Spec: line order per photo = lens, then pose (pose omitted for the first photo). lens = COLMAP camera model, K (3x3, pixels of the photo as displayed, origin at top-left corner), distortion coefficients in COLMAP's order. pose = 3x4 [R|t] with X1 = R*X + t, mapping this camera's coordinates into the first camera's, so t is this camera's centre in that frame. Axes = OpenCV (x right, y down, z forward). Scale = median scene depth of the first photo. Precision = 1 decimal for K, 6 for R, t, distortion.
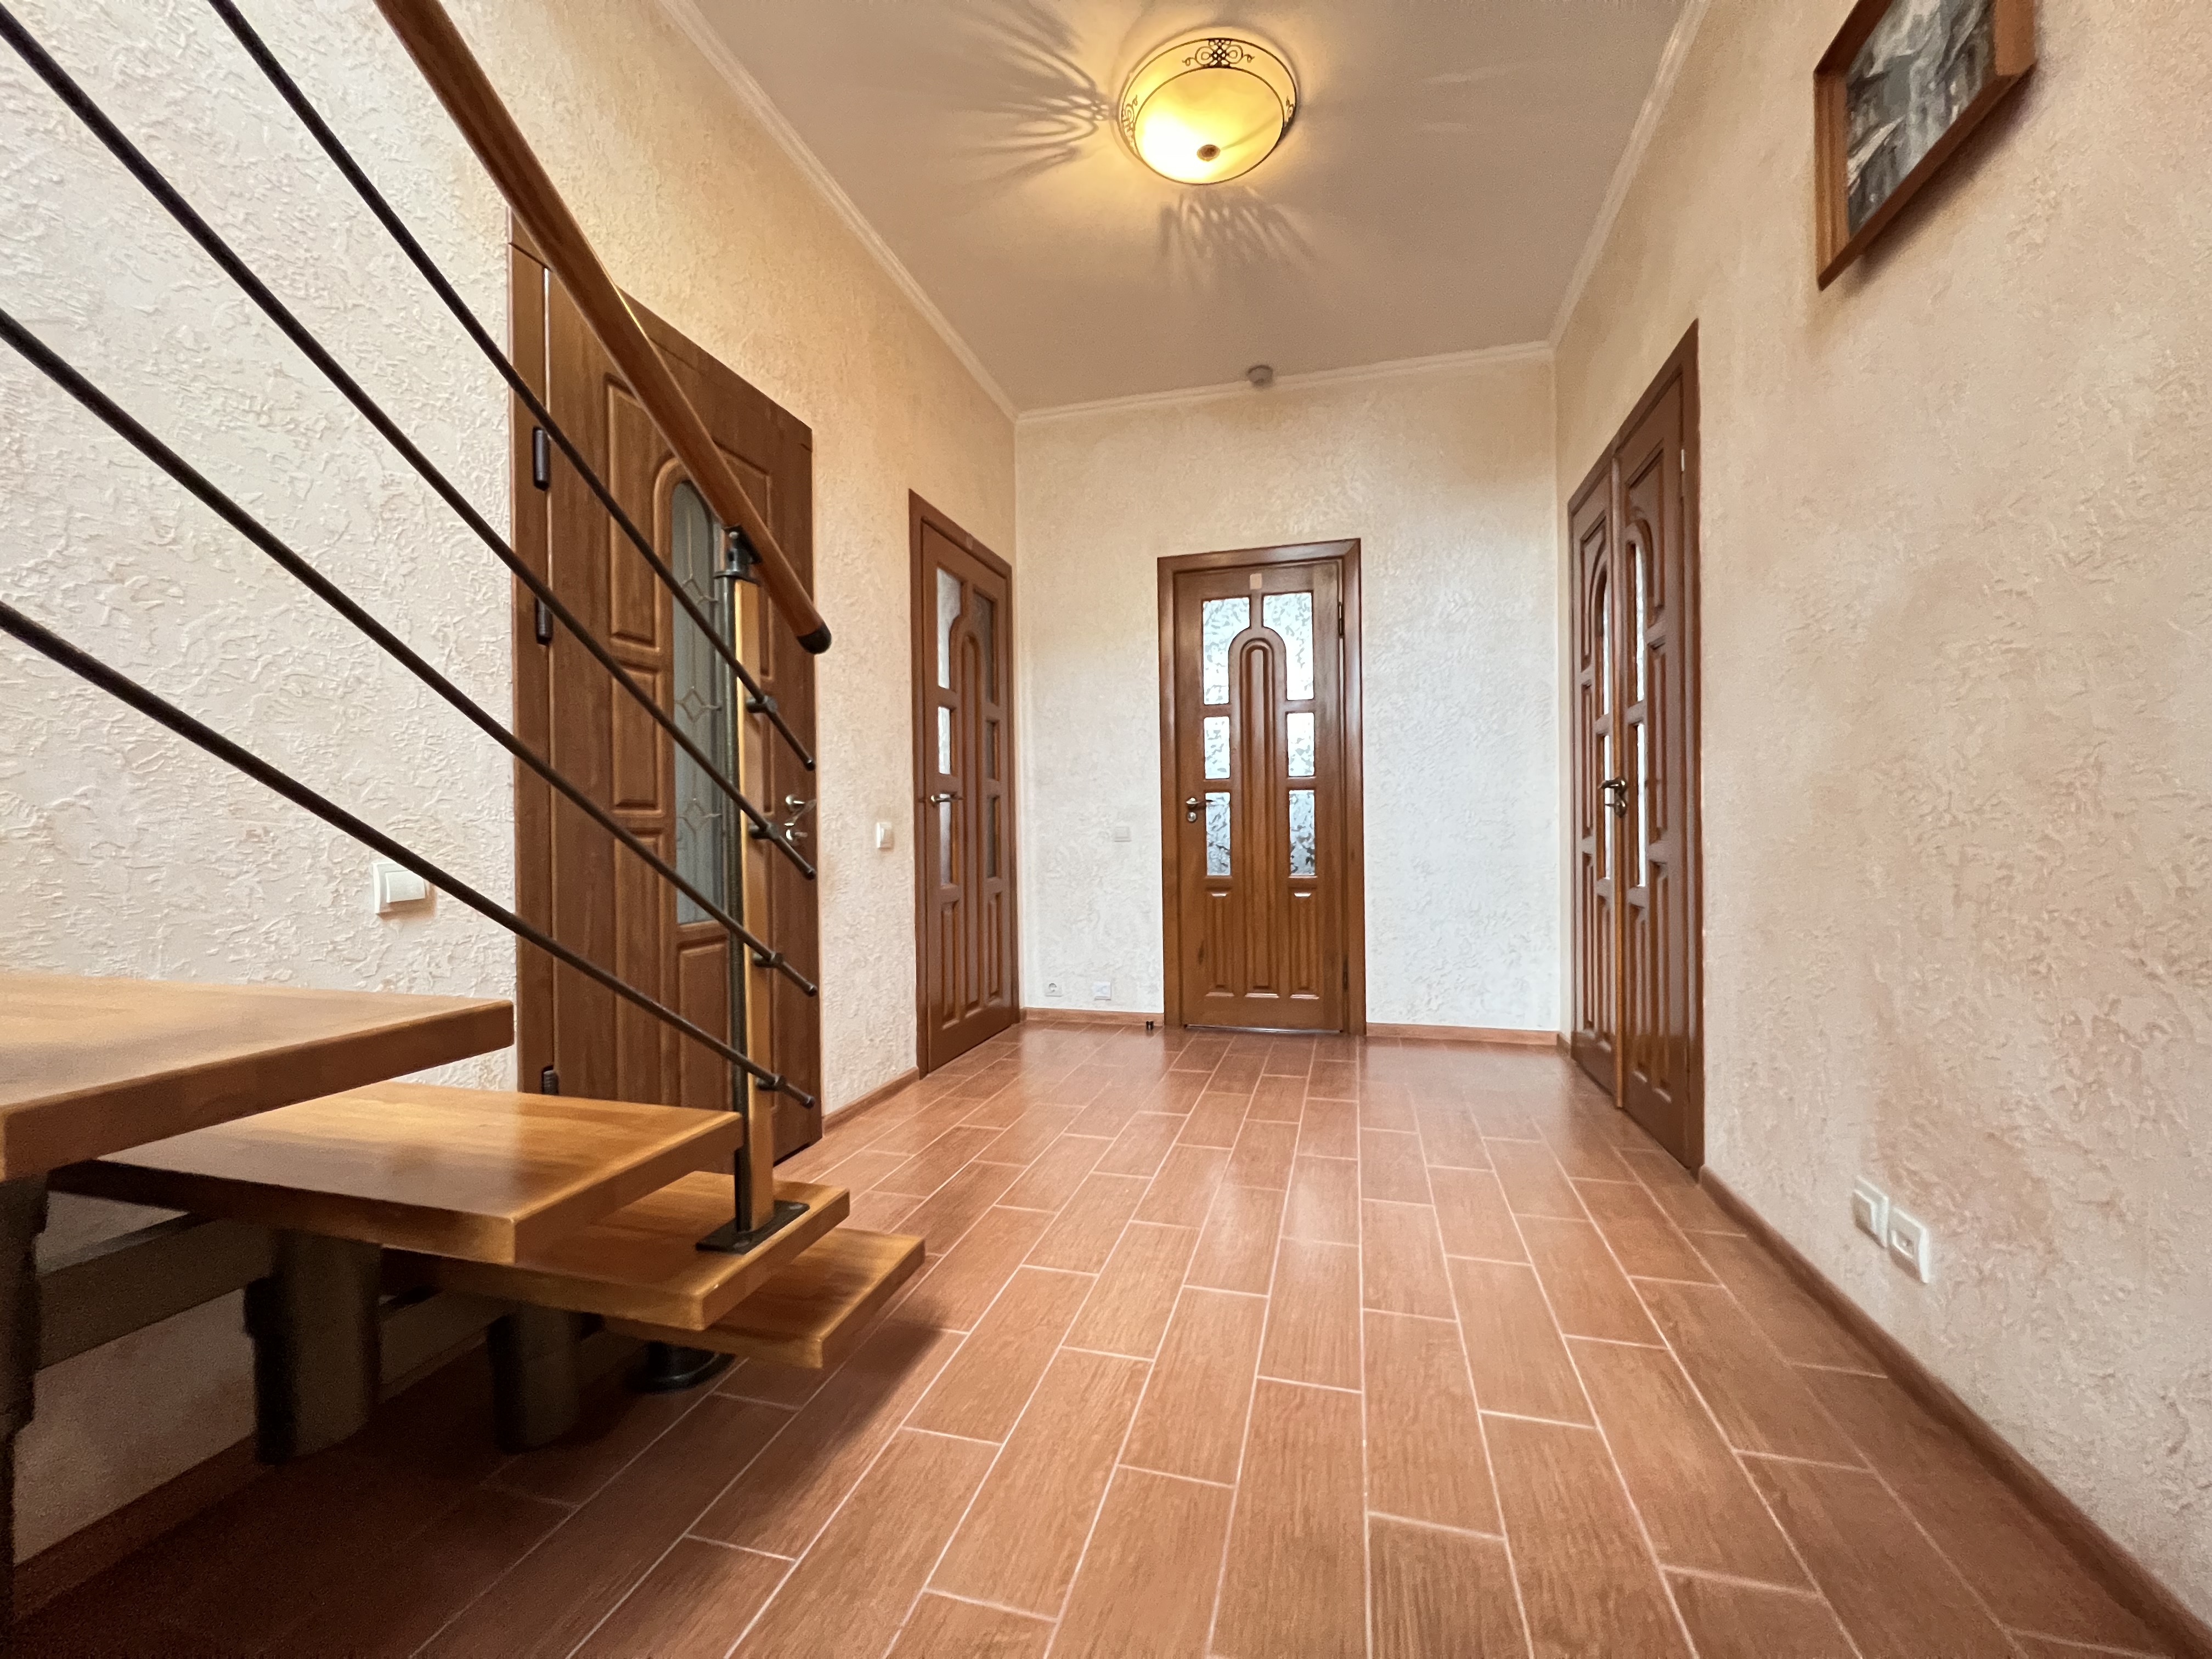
lens RADIAL K [[885.1, 0, 1104.0], [0, 885.1, 828.0], [0, 0, 1]] dist [-0.002882, 0.000632]
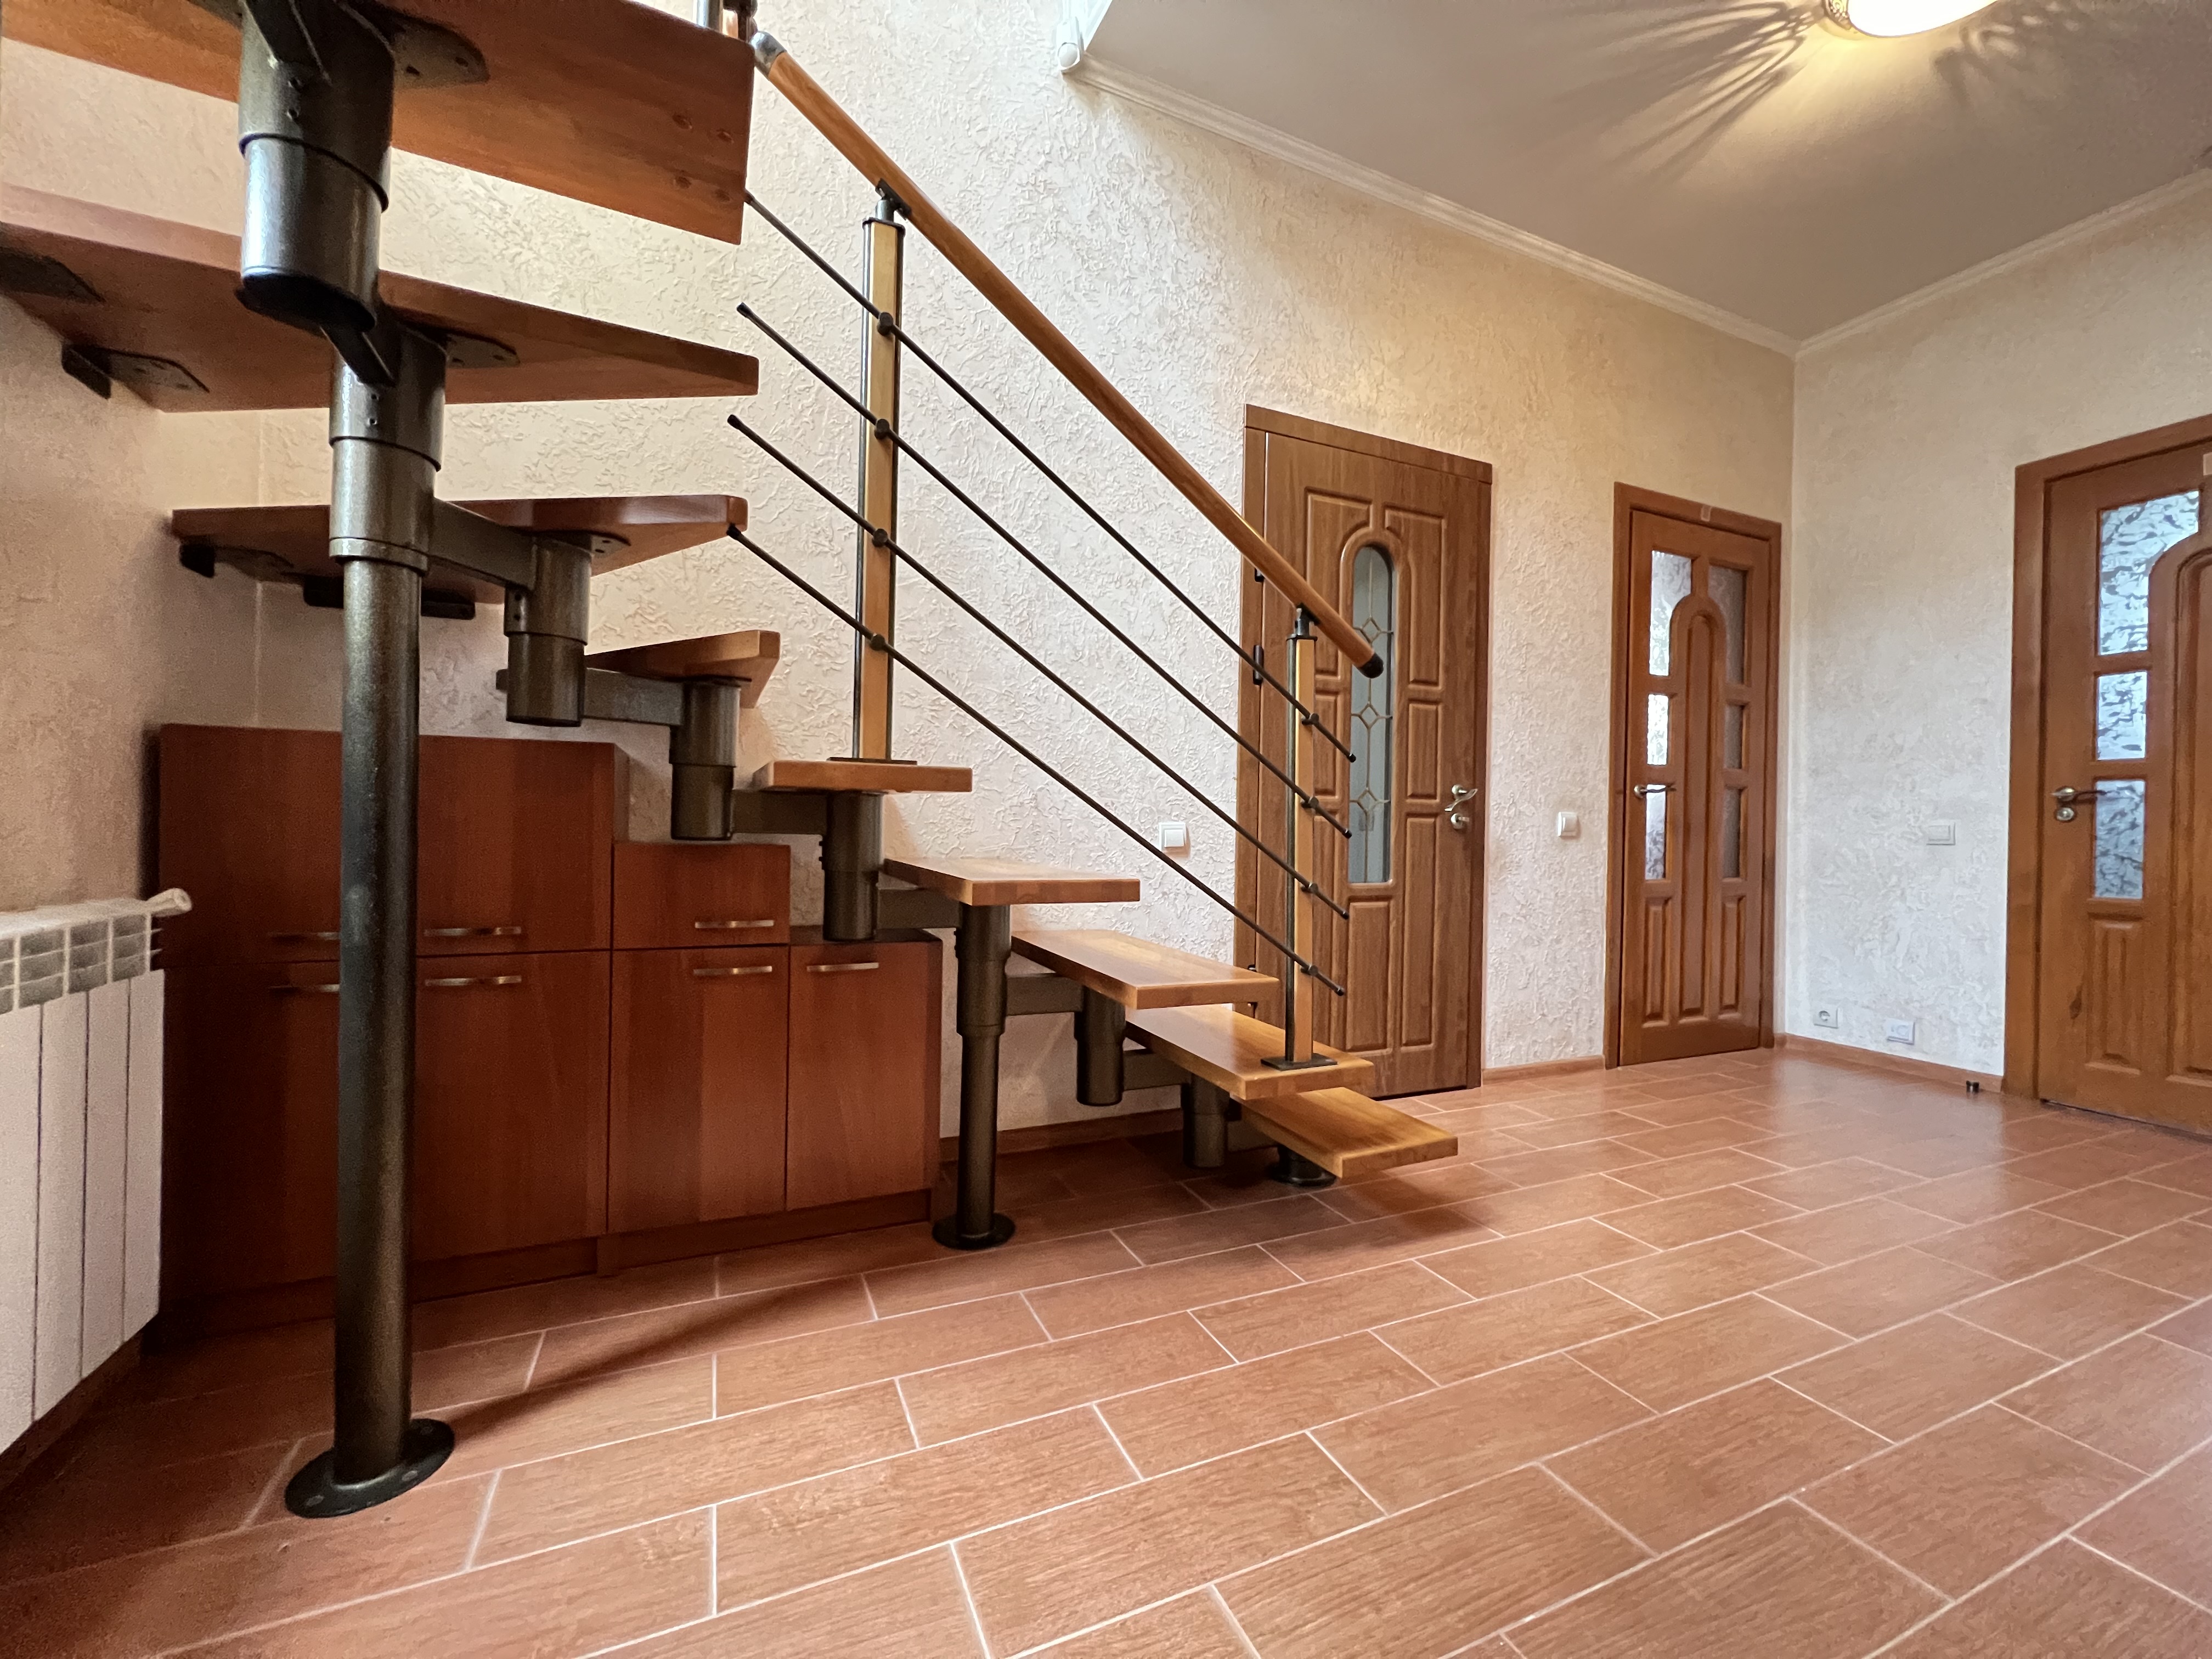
lens RADIAL K [[885.1, 0, 1104.0], [0, 885.1, 828.0], [0, 0, 1]] dist [-0.002882, 0.000632]
pose [[0.631910, 0.027211, -0.774564, 0.218317], [-0.026984, 0.999550, 0.013101, 0.013821], [0.774571, 0.012622, 0.632360, -0.088908]]
